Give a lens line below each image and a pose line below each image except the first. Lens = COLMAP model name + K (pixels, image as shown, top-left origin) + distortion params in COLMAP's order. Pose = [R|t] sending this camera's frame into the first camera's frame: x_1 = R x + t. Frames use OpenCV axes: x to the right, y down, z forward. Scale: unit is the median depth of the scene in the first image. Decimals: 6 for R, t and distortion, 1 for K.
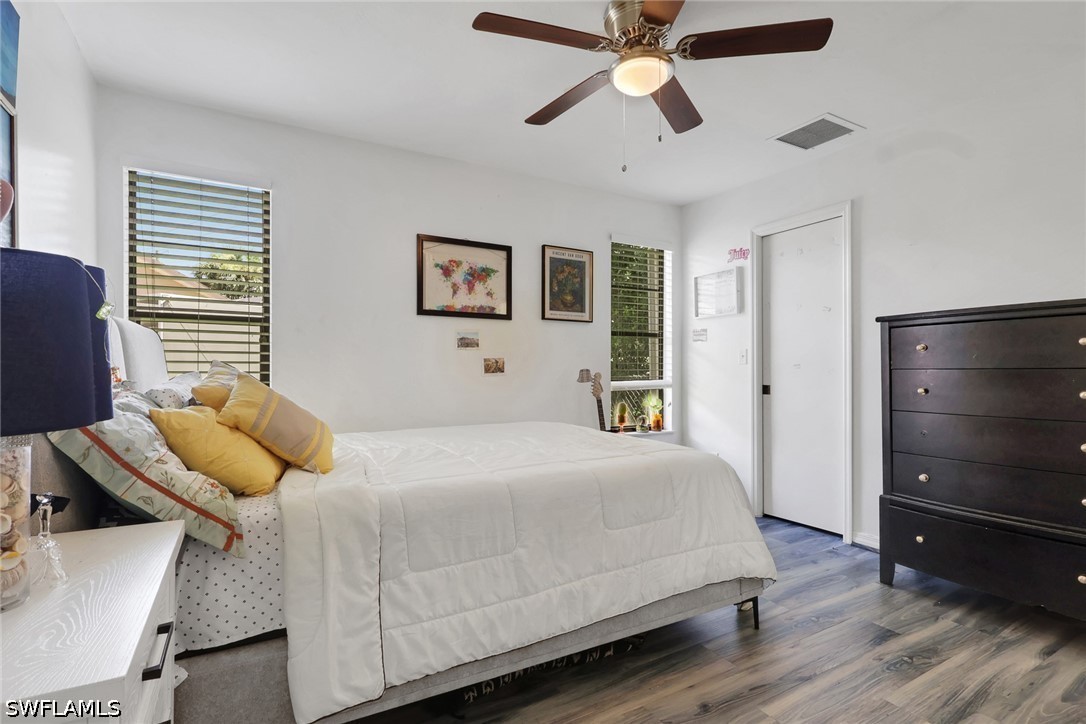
lens RADIAL K [[515.6, 0, 540.6], [0, 515.6, 371.7], [0, 0, 1]] dist [-0.000795, 0.000288]
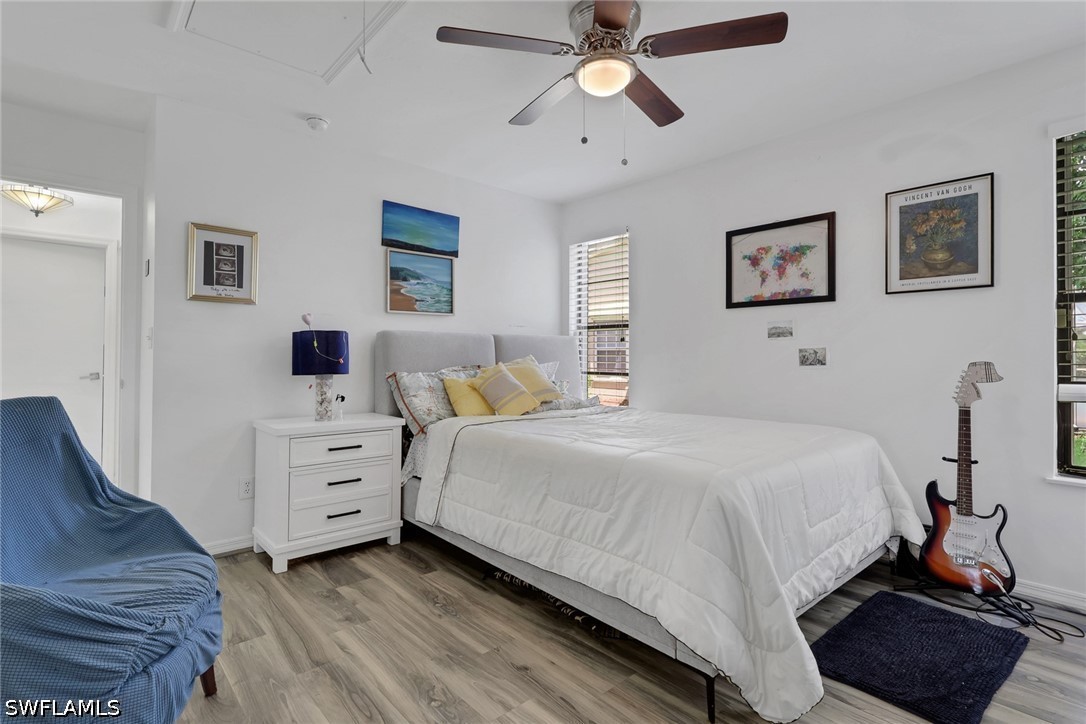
lens RADIAL K [[527.7, 0, 536.9], [0, 527.7, 354.0], [0, 0, 1]] dist [0.002780, 0.000415]
pose [[0.209544, -0.009057, -0.977757, 0.690089], [-0.008734, 0.999900, -0.011134, -0.002979], [0.977760, 0.010873, 0.209444, 0.378557]]
